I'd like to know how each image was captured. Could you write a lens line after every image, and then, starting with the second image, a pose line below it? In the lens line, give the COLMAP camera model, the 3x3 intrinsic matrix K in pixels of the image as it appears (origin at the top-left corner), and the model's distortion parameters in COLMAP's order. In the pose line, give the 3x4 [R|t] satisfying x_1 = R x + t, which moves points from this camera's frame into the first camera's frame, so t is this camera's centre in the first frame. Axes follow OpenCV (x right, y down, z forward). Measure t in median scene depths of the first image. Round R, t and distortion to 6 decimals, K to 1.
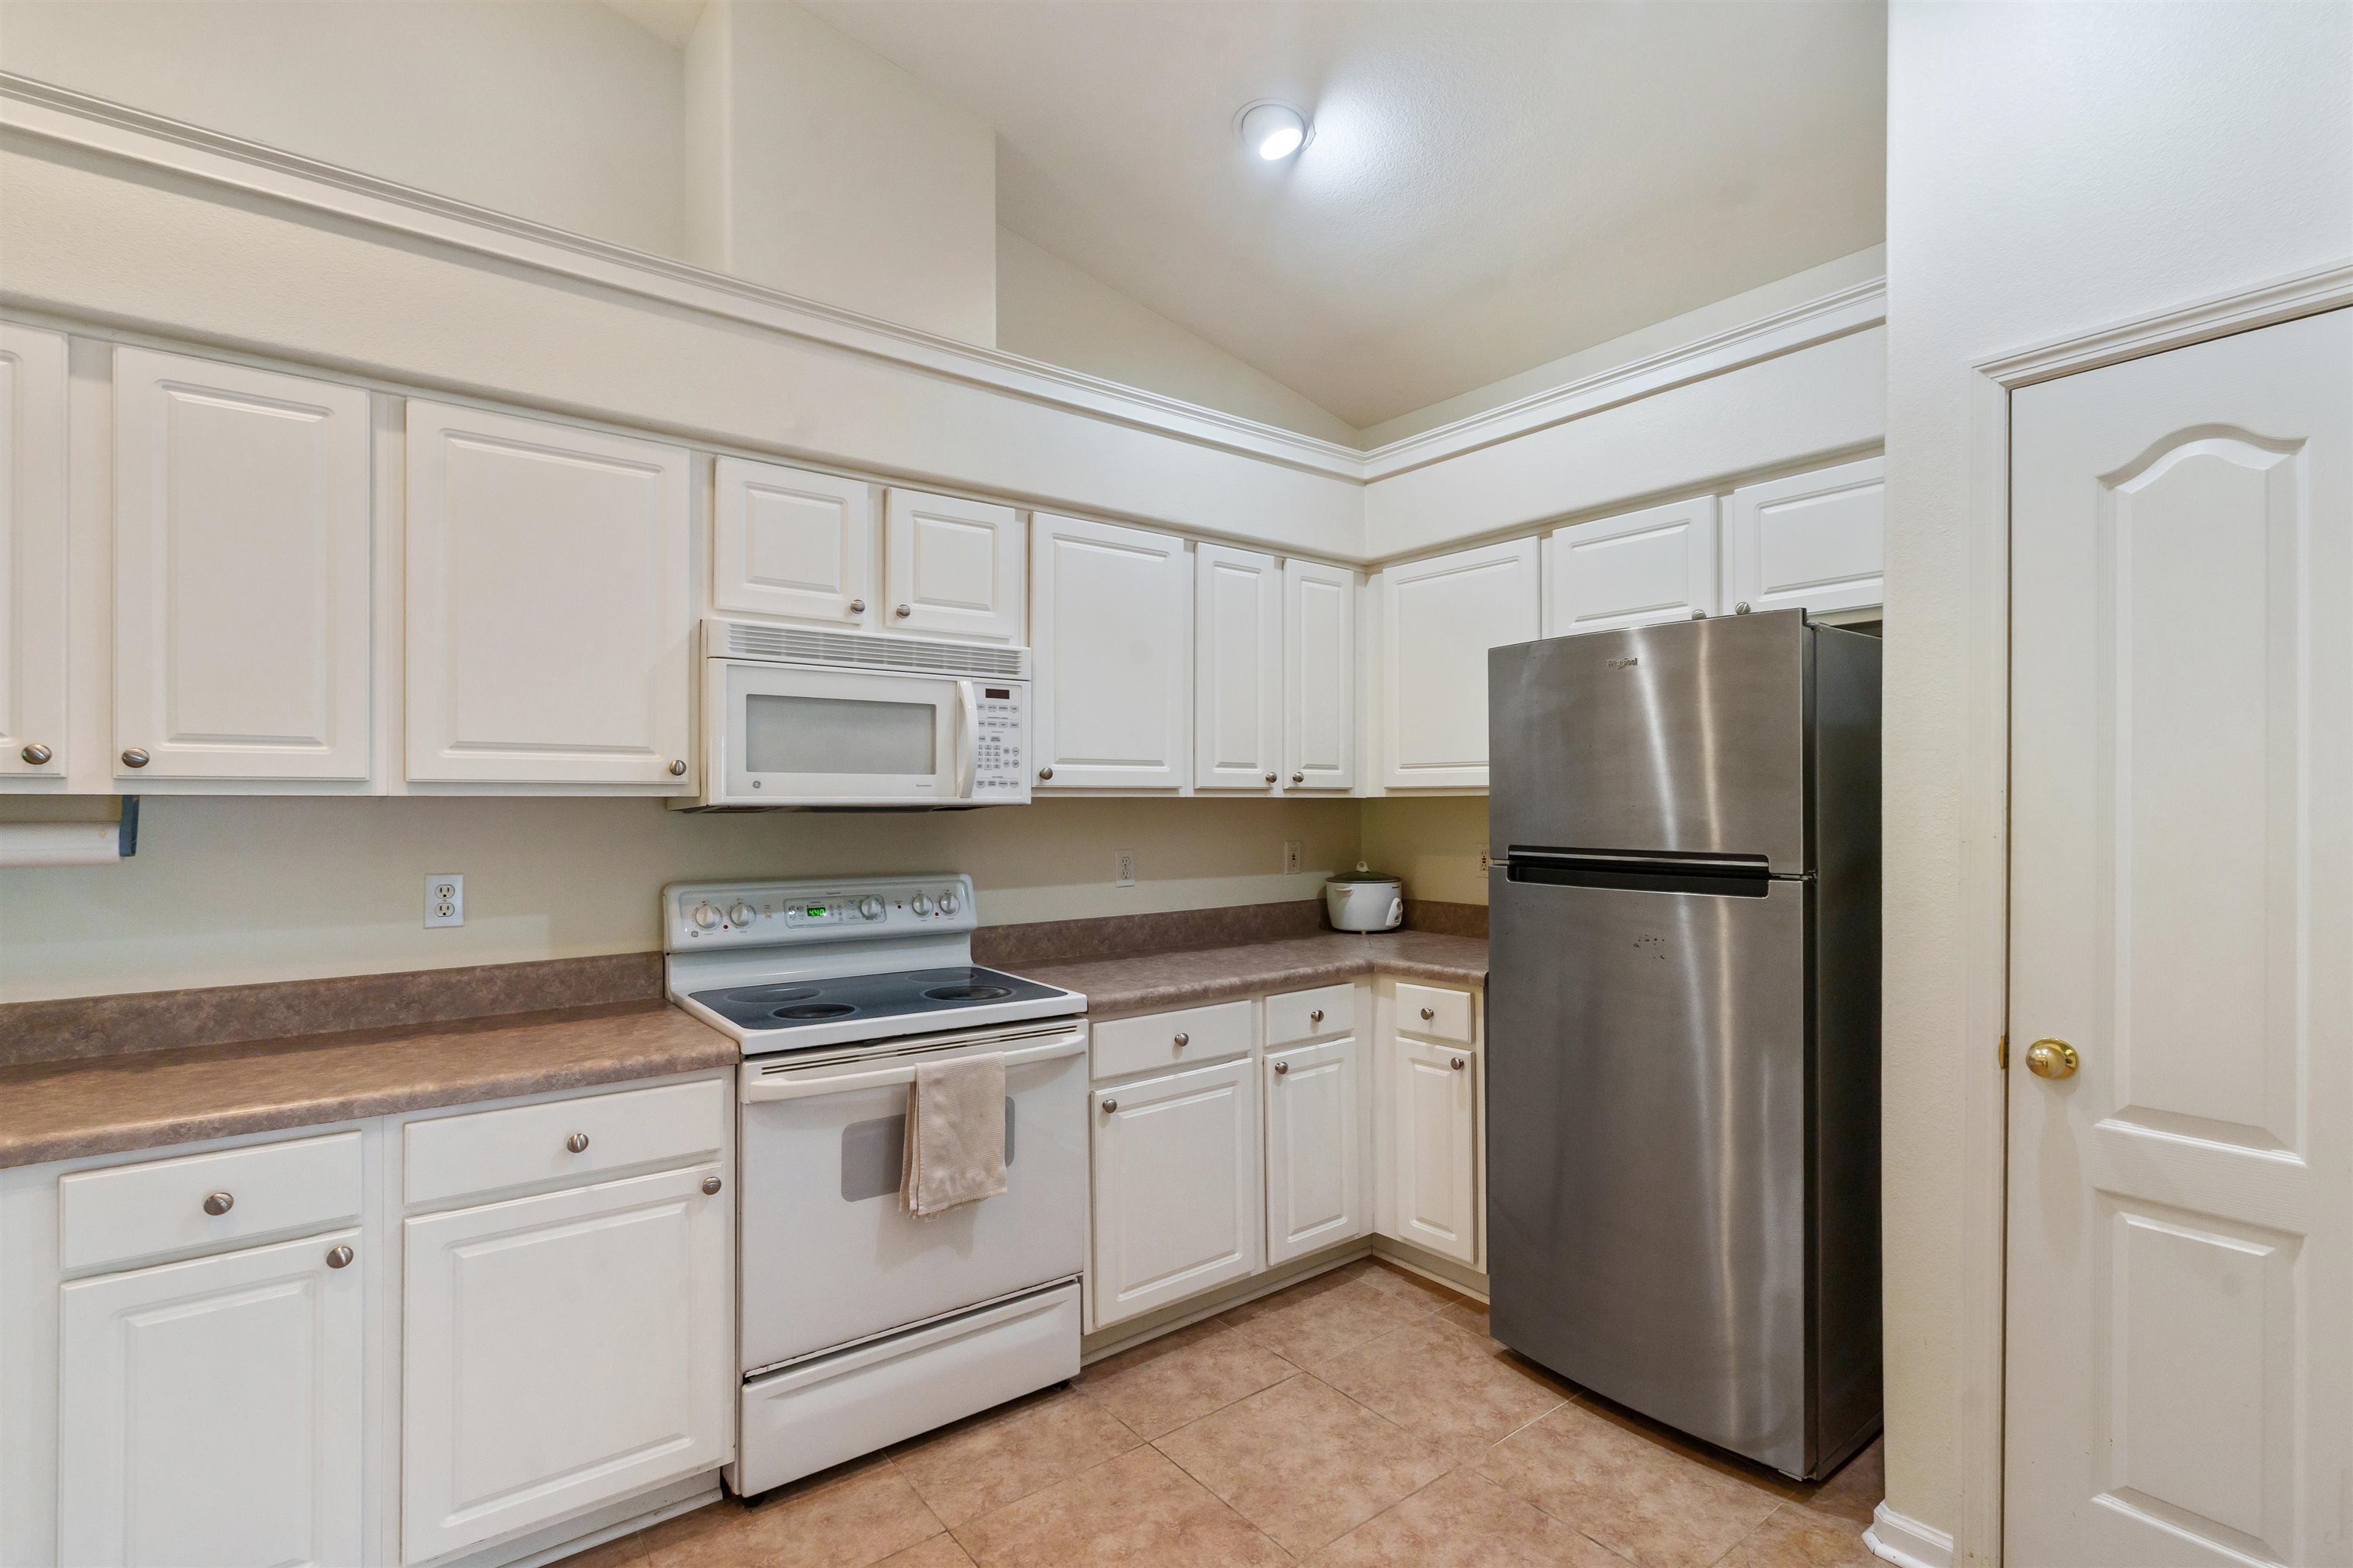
lens RADIAL K [[1097.2, 0, 1171.4], [0, 1097.2, 801.4], [0, 0, 1]] dist [0.002732, 0.000163]
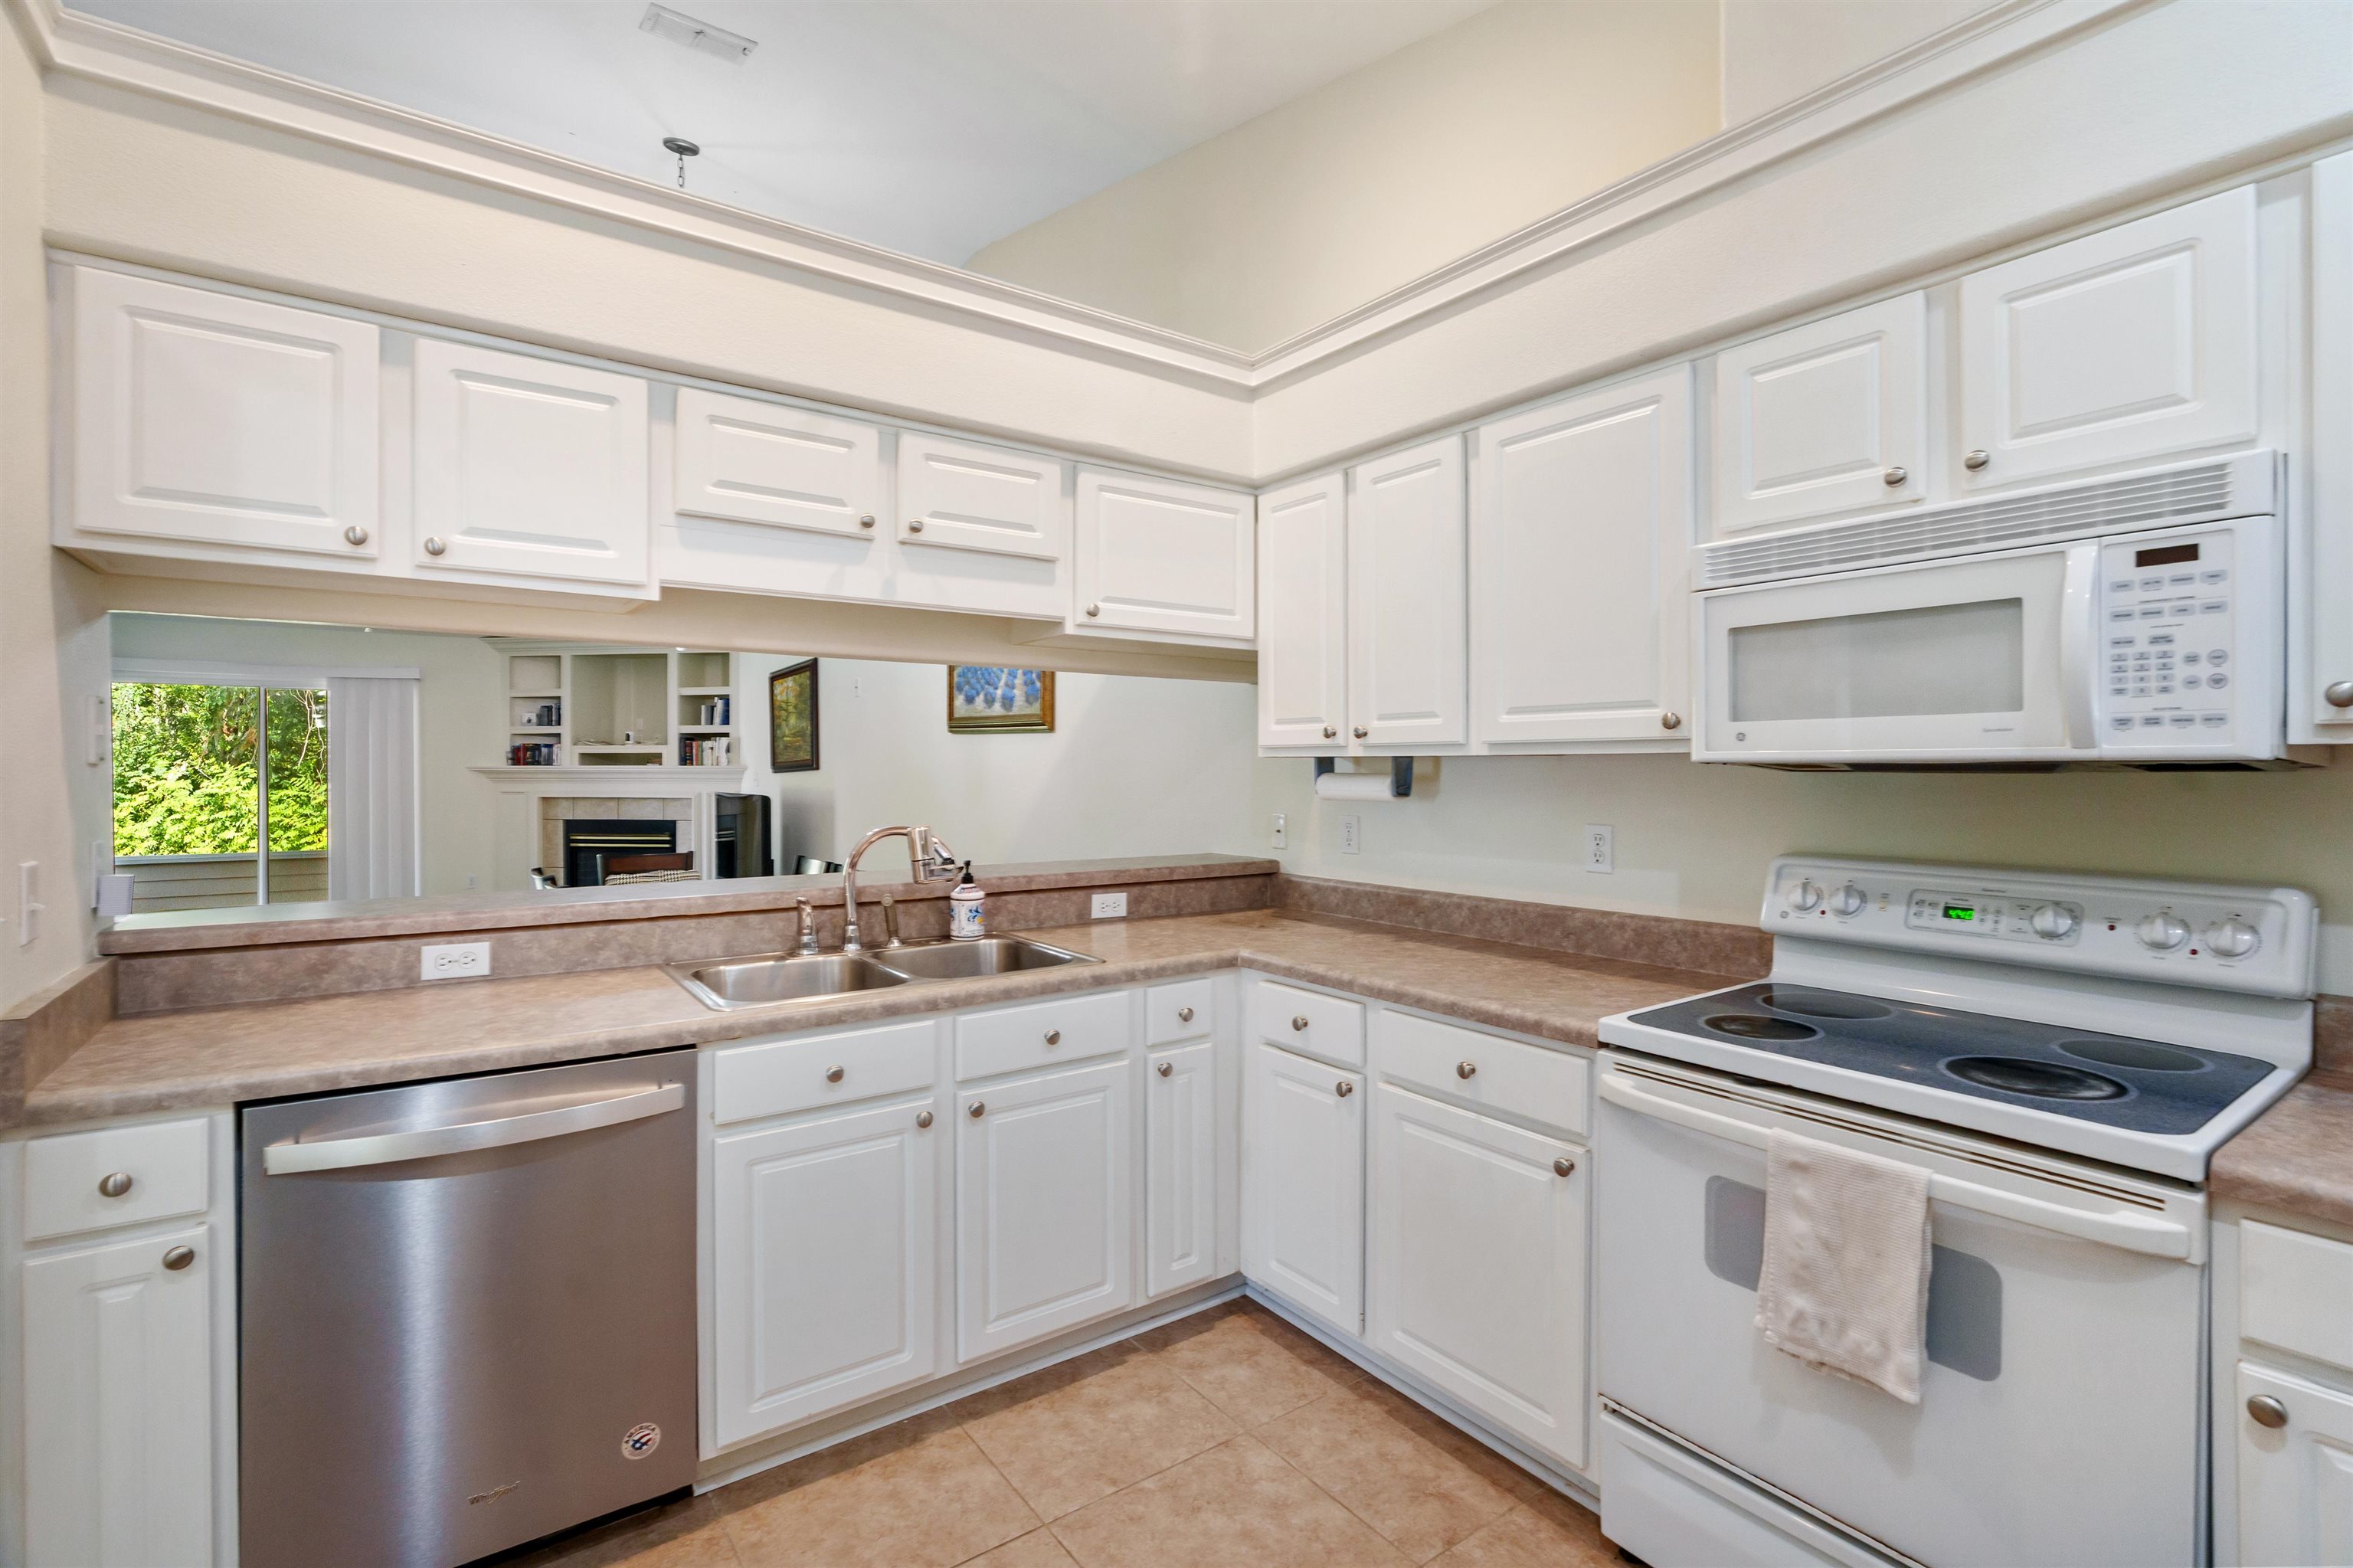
lens RADIAL K [[1097.2, 0, 1200.0], [0, 1097.2, 774.5], [0, 0, 1]] dist [0.002732, 0.000163]
pose [[-0.016866, 0.008544, -0.999821, 0.416617], [0.004054, 0.999956, 0.008477, 0.003864], [0.999850, -0.003911, -0.016900, 0.562932]]
